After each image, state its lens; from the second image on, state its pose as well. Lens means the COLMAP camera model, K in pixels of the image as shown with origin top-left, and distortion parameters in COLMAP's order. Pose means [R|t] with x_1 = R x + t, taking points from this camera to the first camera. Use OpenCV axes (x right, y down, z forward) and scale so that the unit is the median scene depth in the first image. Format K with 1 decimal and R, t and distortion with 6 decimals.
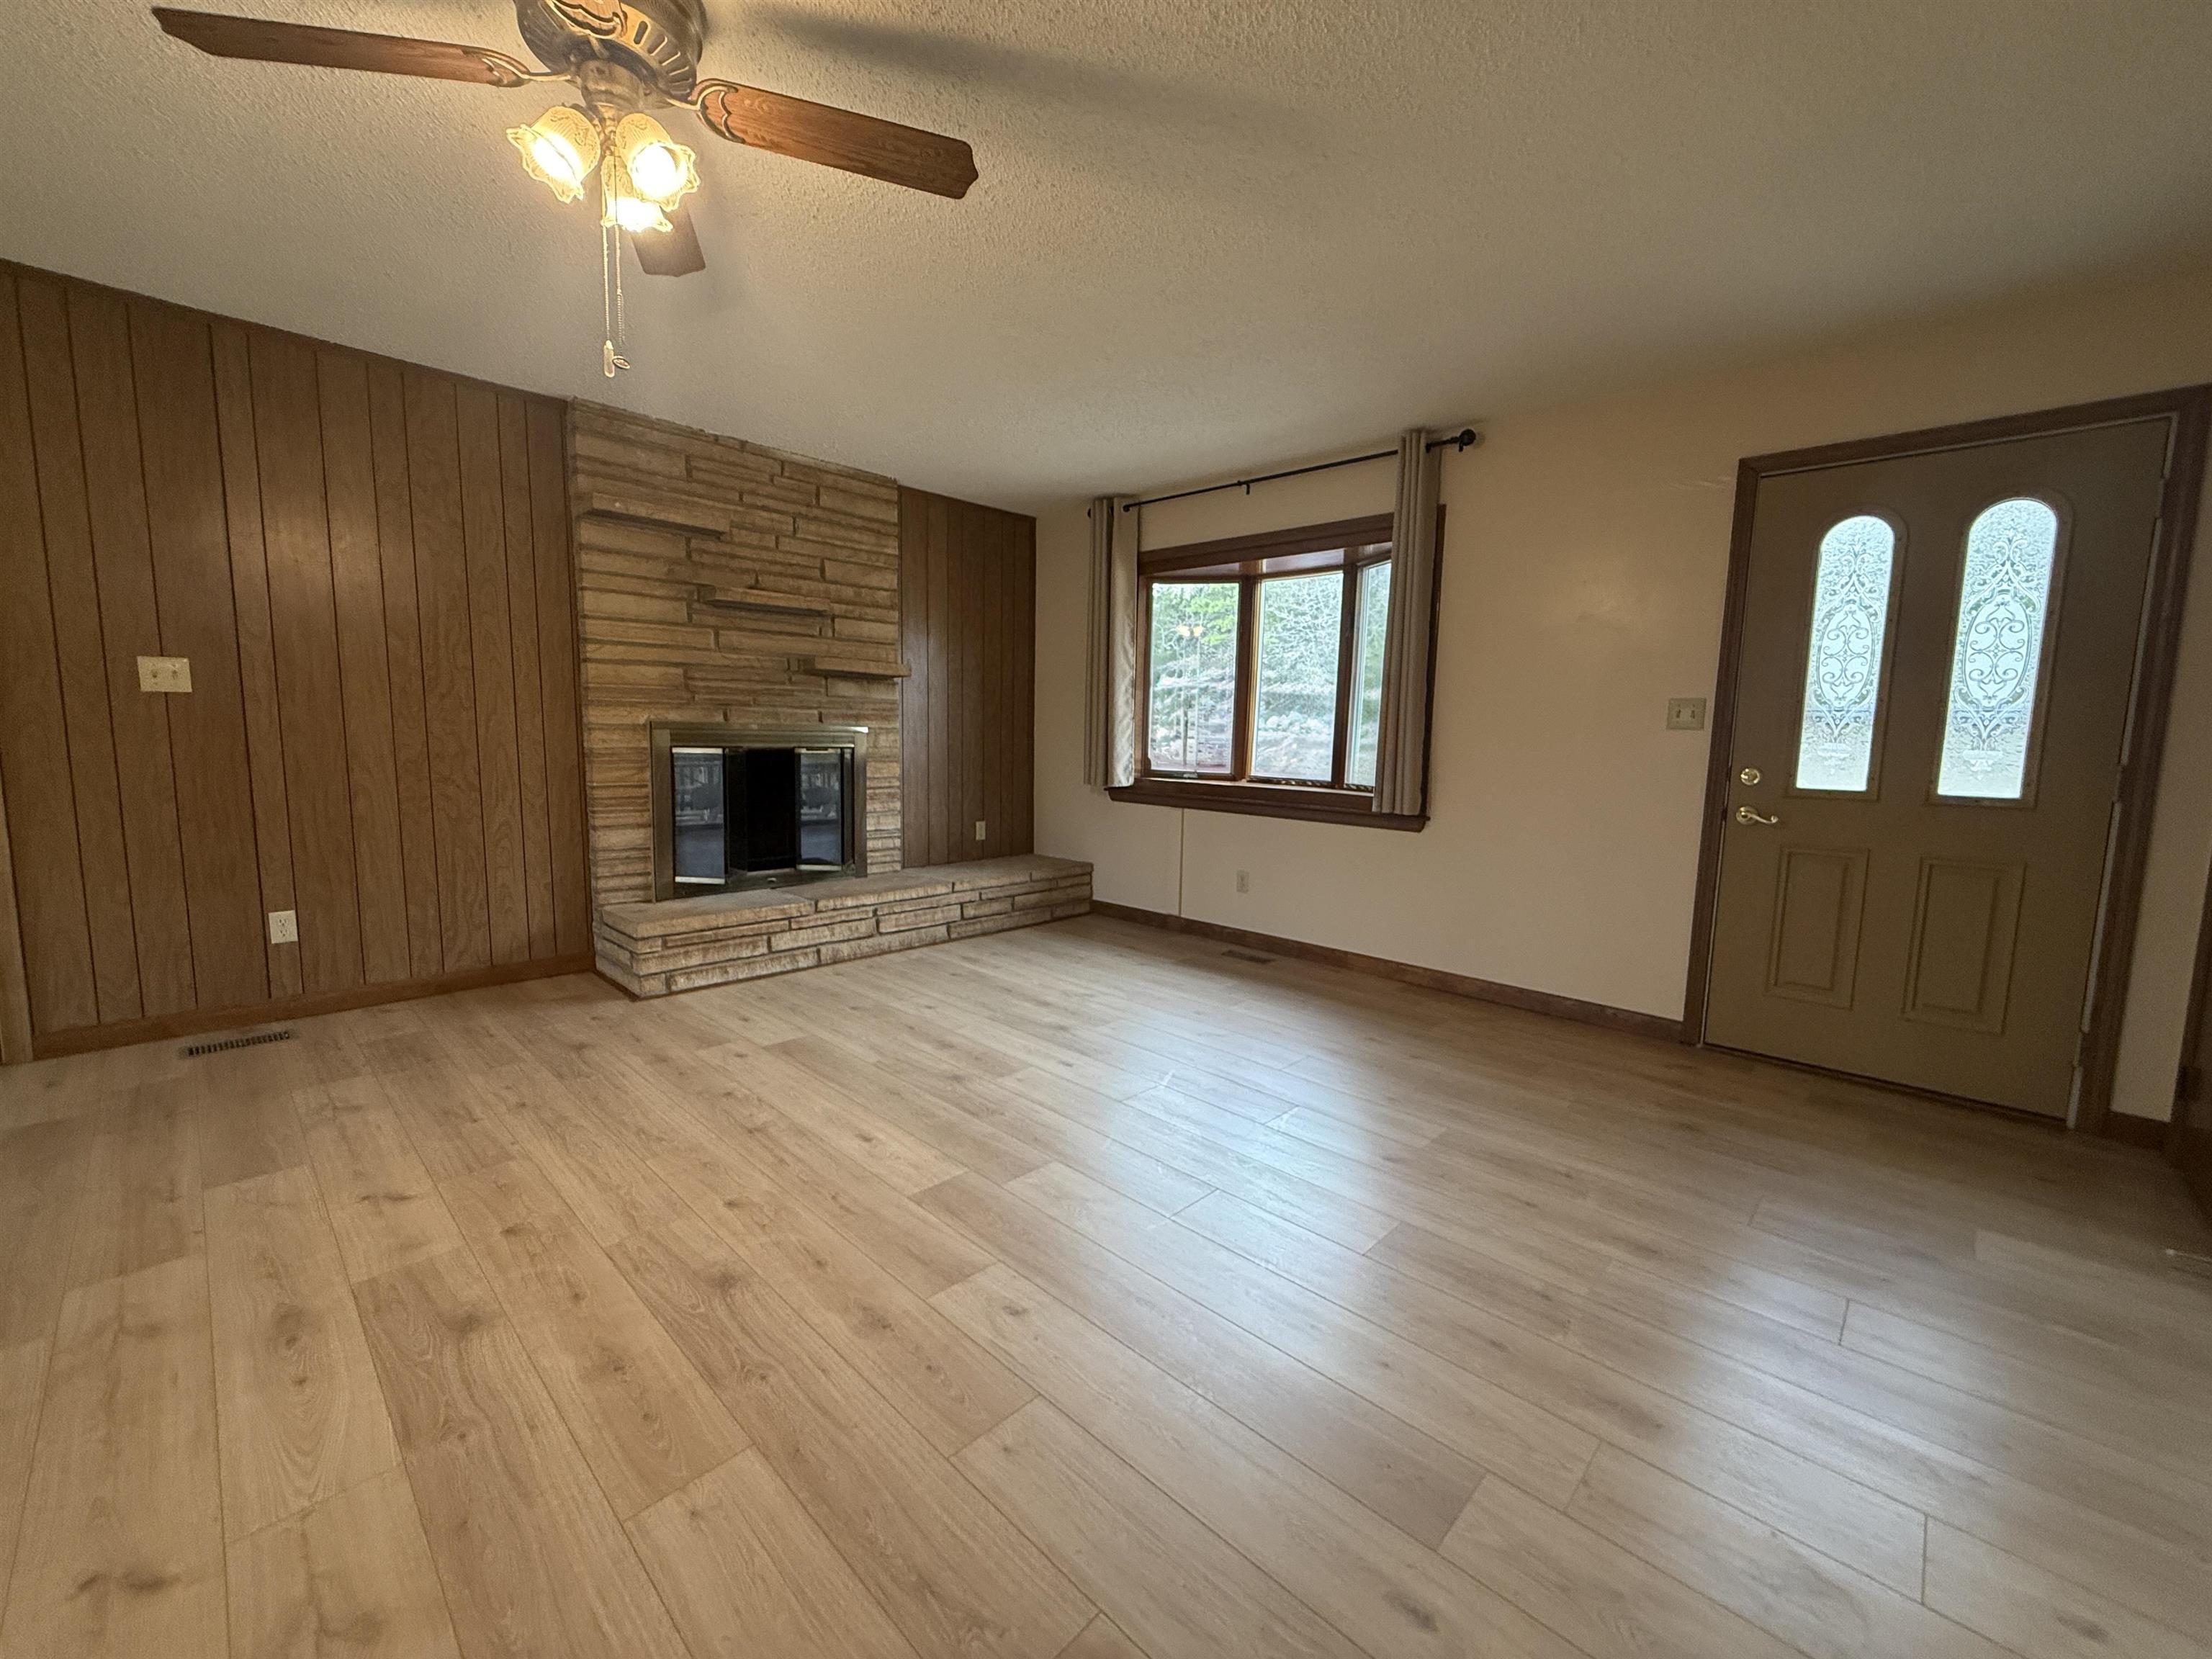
lens RADIAL K [[885.0, 0, 1098.5], [0, 885.0, 826.7], [0, 0, 1]] dist [0.003434, -0.000939]
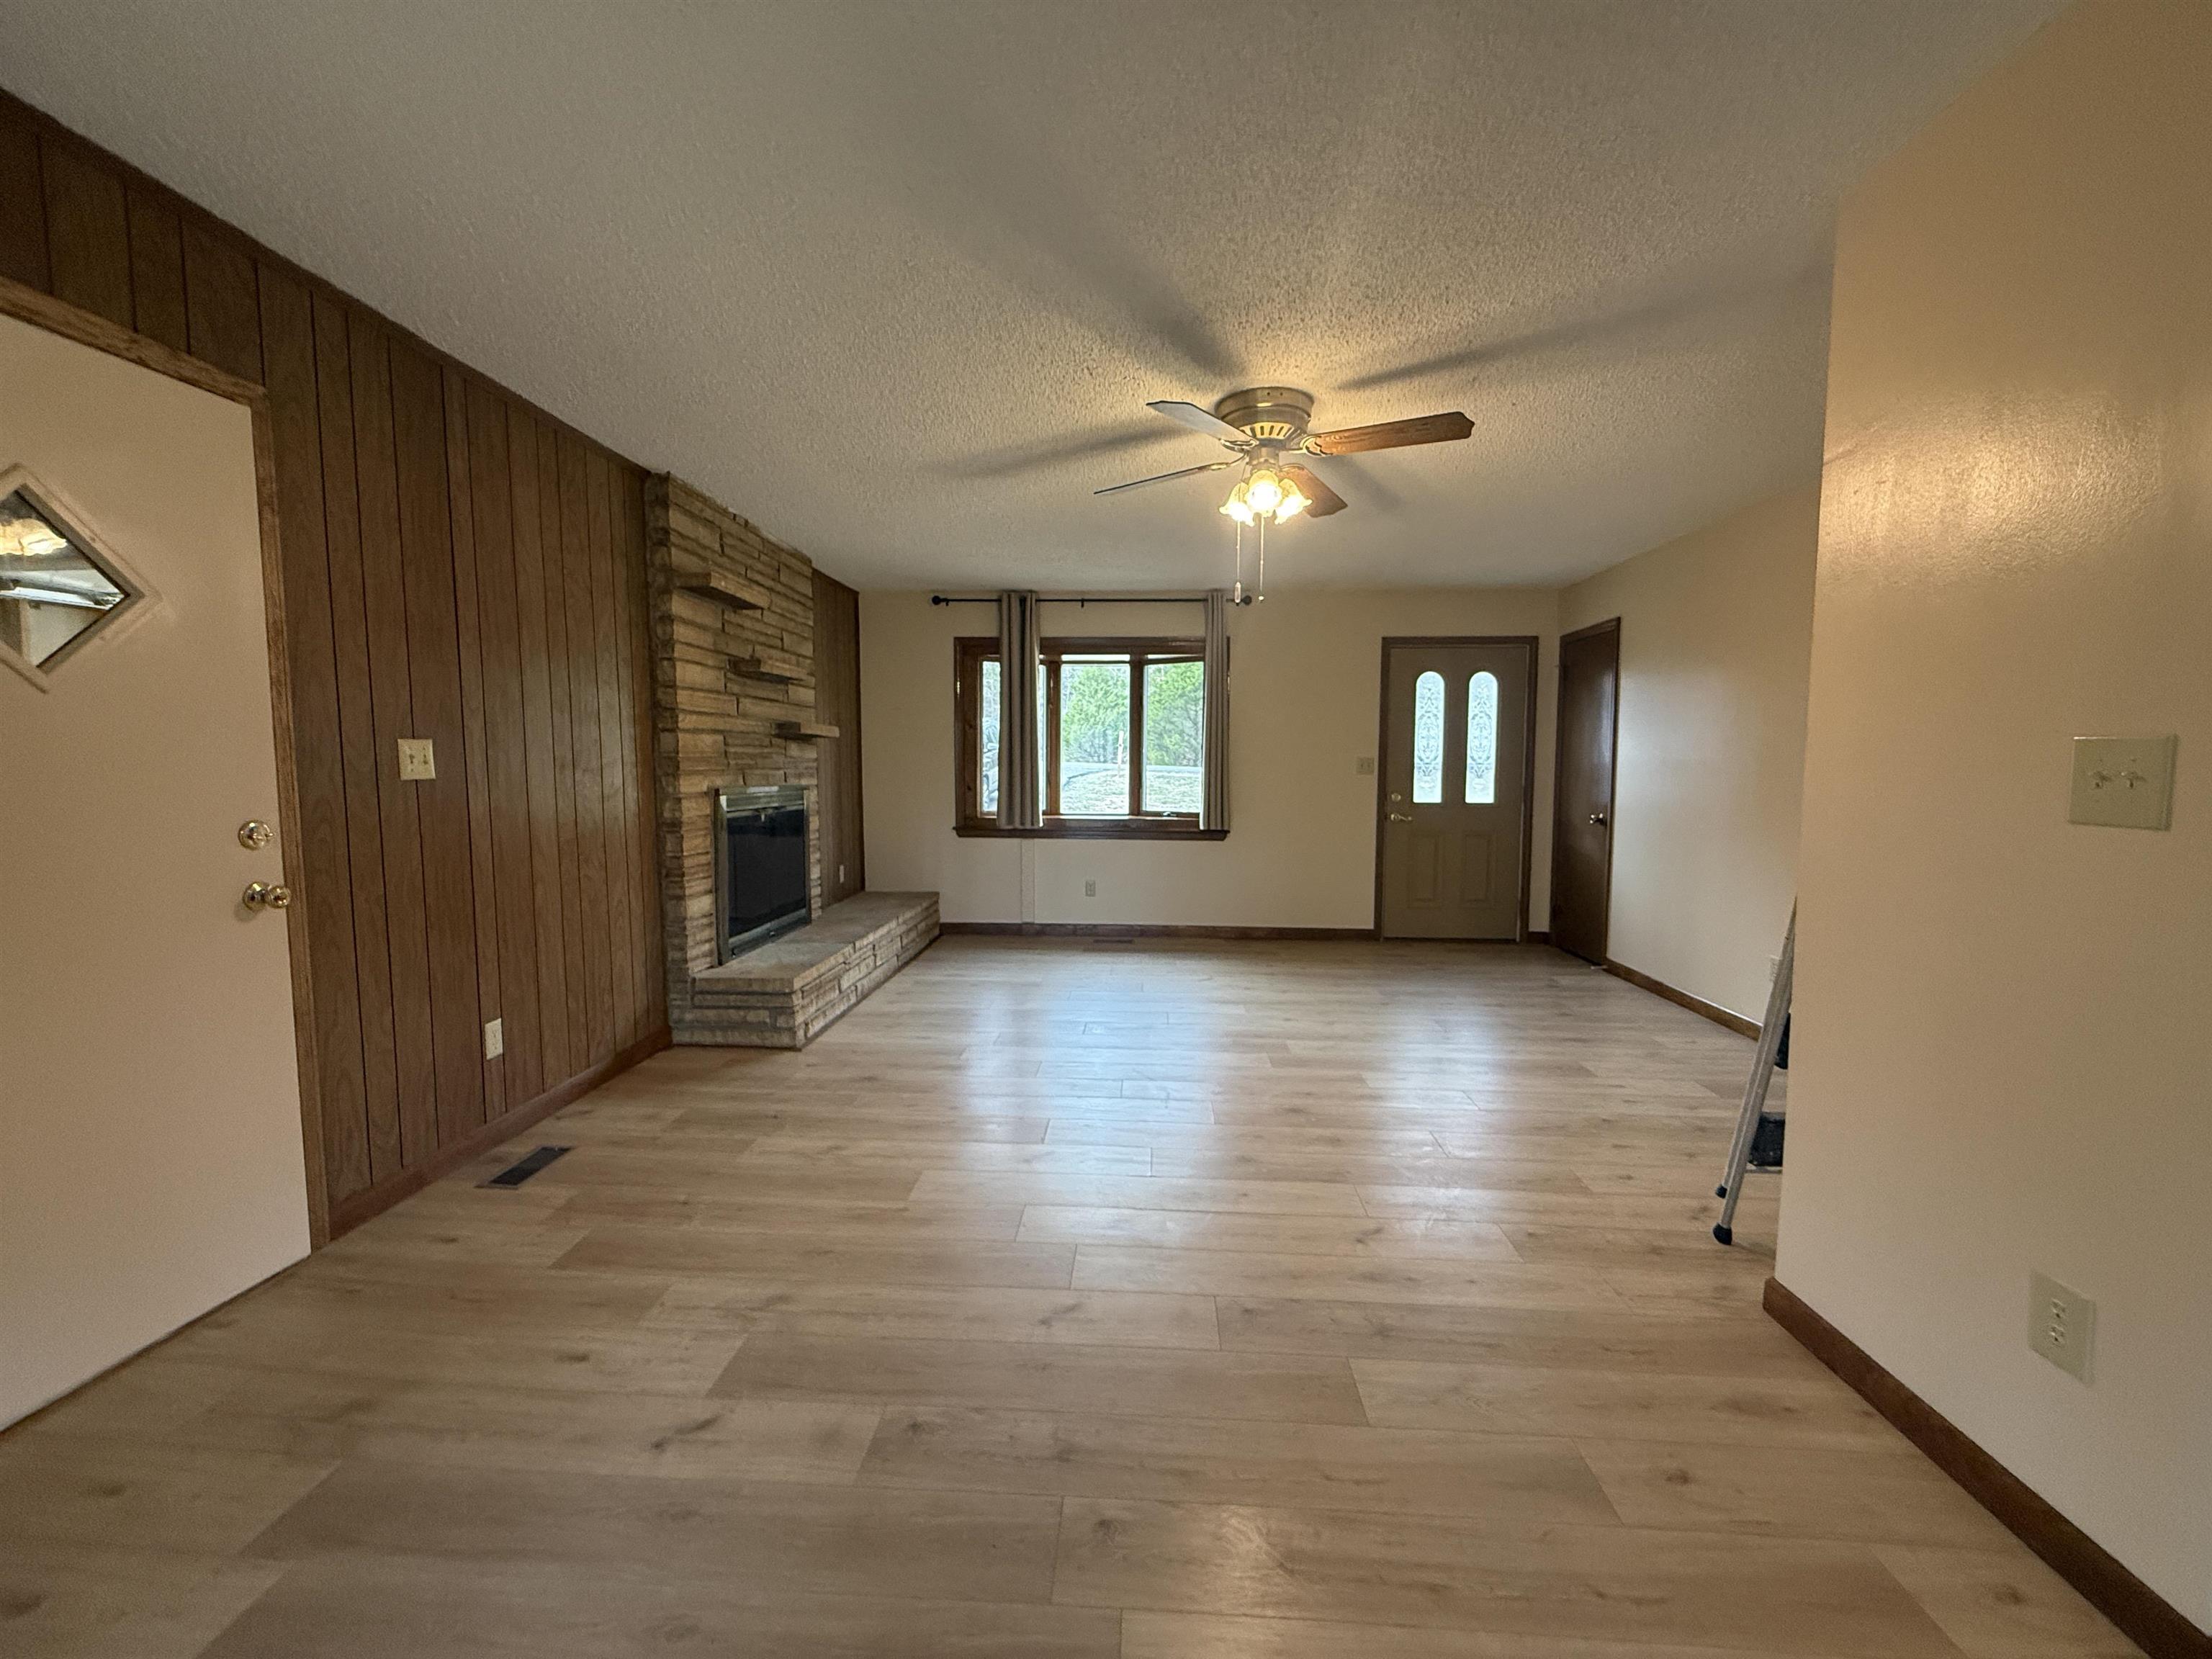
lens RADIAL K [[885.0, 0, 1098.5], [0, 885.0, 826.7], [0, 0, 1]] dist [0.003434, -0.000939]
pose [[0.760792, -0.063850, 0.645847, -0.873348], [0.083412, 0.996515, 0.000261, -0.040478], [-0.643613, 0.053673, 0.763467, -0.060585]]
